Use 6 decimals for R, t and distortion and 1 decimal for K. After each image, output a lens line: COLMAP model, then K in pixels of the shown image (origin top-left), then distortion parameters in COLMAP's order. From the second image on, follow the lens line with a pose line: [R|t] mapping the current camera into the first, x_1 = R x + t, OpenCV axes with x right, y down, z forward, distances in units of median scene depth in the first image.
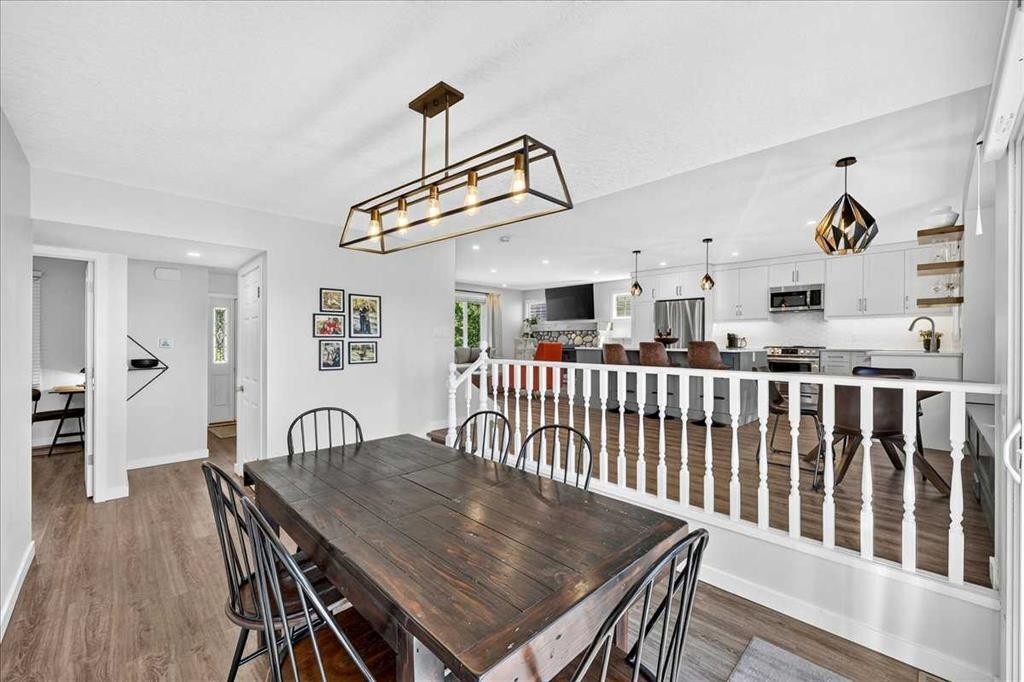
lens RADIAL K [[415.1, 0, 515.7], [0, 415.1, 344.2], [0, 0, 1]] dist [-0.001680, -0.000124]
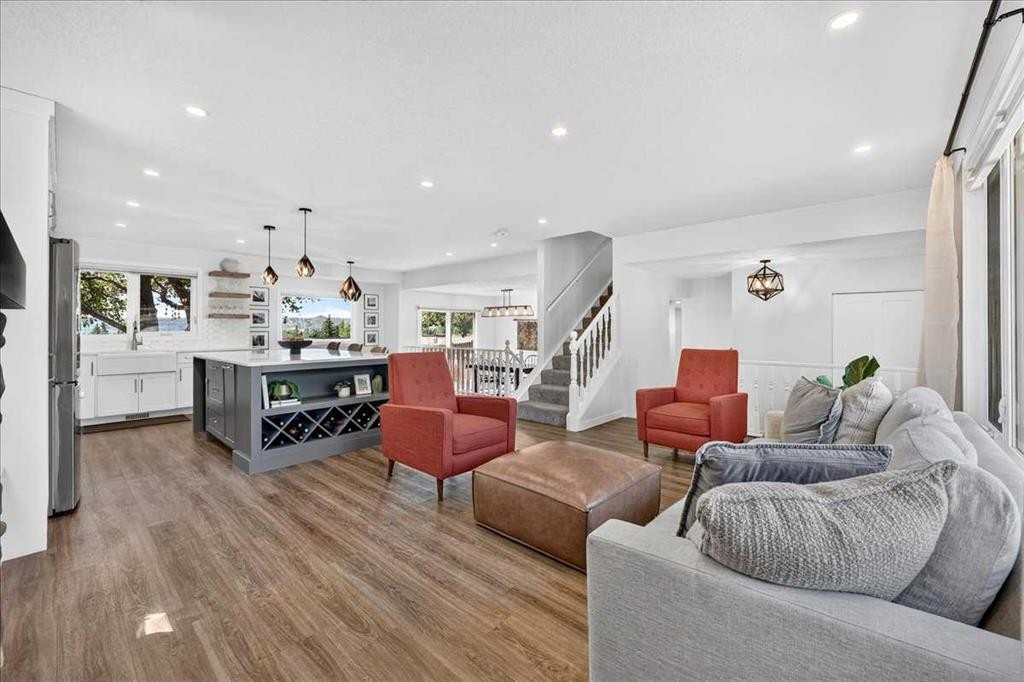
lens RADIAL K [[416.3, 0, 520.5], [0, 416.3, 328.0], [0, 0, 1]] dist [-0.000706, -0.000082]
pose [[-0.997950, -0.003487, -0.063902, -0.006227], [-0.003527, 0.999994, 0.000510, -0.036302], [0.063900, 0.000734, -0.997956, 1.590854]]
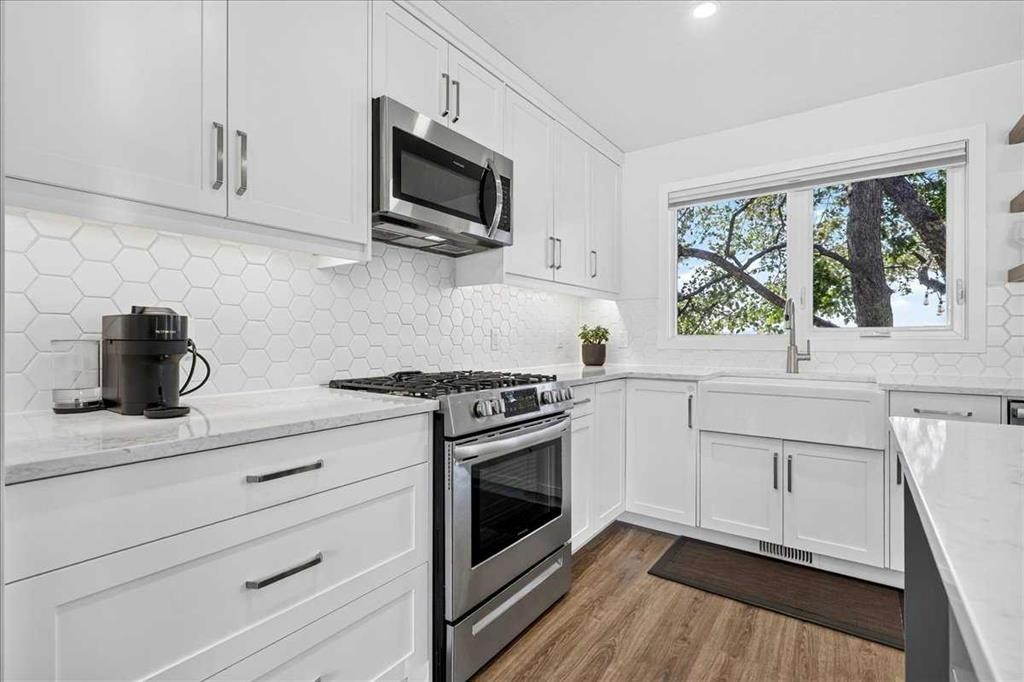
lens RADIAL K [[468.1, 0, 512.0], [0, 468.1, 341.0], [0, 0, 1]] dist [-0.002583, -0.000800]
pose [[-0.165512, -0.008317, 0.986173, 0.379282], [0.000364, 0.999964, 0.008495, -0.018178], [-0.986208, 0.001765, -0.165503, 0.994570]]
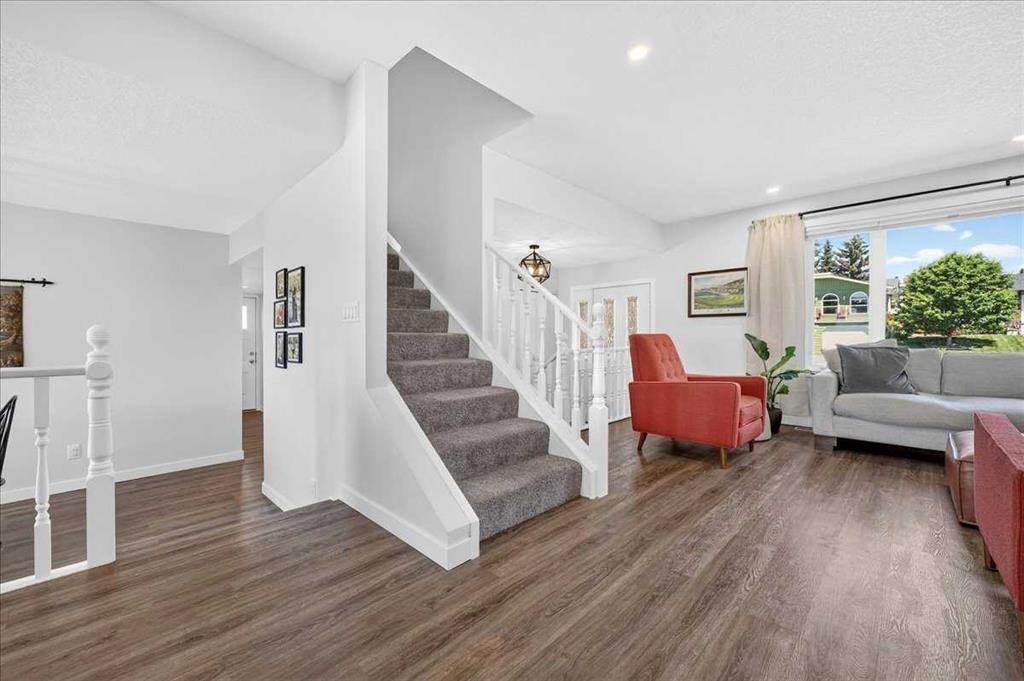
lens RADIAL K [[411.5, 0, 514.0], [0, 411.5, 335.5], [0, 0, 1]] dist [-0.000948, -0.000149]
pose [[0.022209, -0.009691, -0.999706, 0.218408], [-0.003174, 0.999947, -0.009764, 0.002166], [0.999748, 0.003389, 0.022177, 0.810081]]
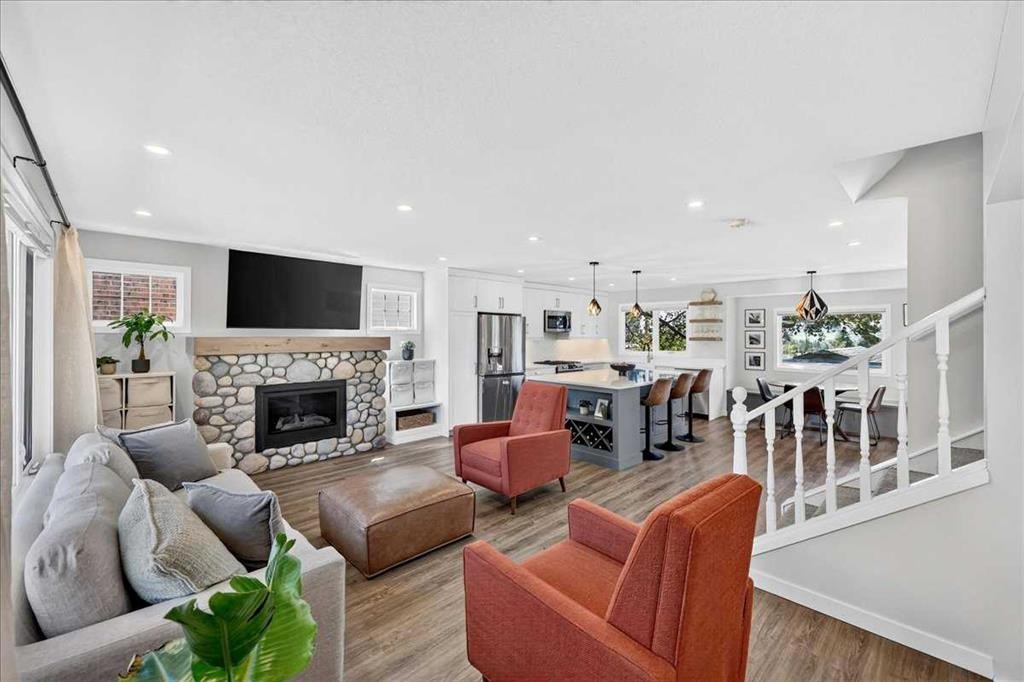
lens RADIAL K [[416.3, 0, 520.5], [0, 416.3, 328.0], [0, 0, 1]] dist [-0.000706, -0.000082]
pose [[-0.001737, 0.008972, 0.999958, -0.516540], [-0.000039, 0.999960, -0.008972, -0.079789], [-0.999998, -0.000055, -0.001737, 1.090748]]
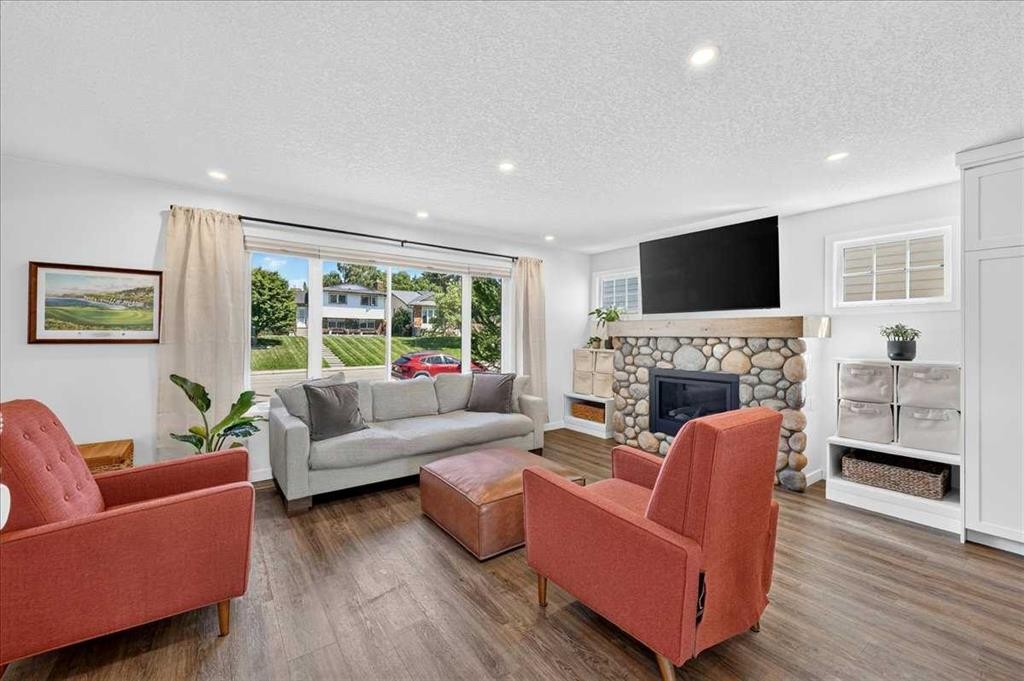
lens RADIAL K [[411.5, 0, 514.0], [0, 411.5, 335.5], [0, 0, 1]] dist [-0.000948, -0.000149]
pose [[0.989579, -0.000219, -0.143988, -0.000716], [-0.000110, 0.999997, -0.002279, -0.046885], [0.143988, 0.002271, 0.989577, 0.816276]]
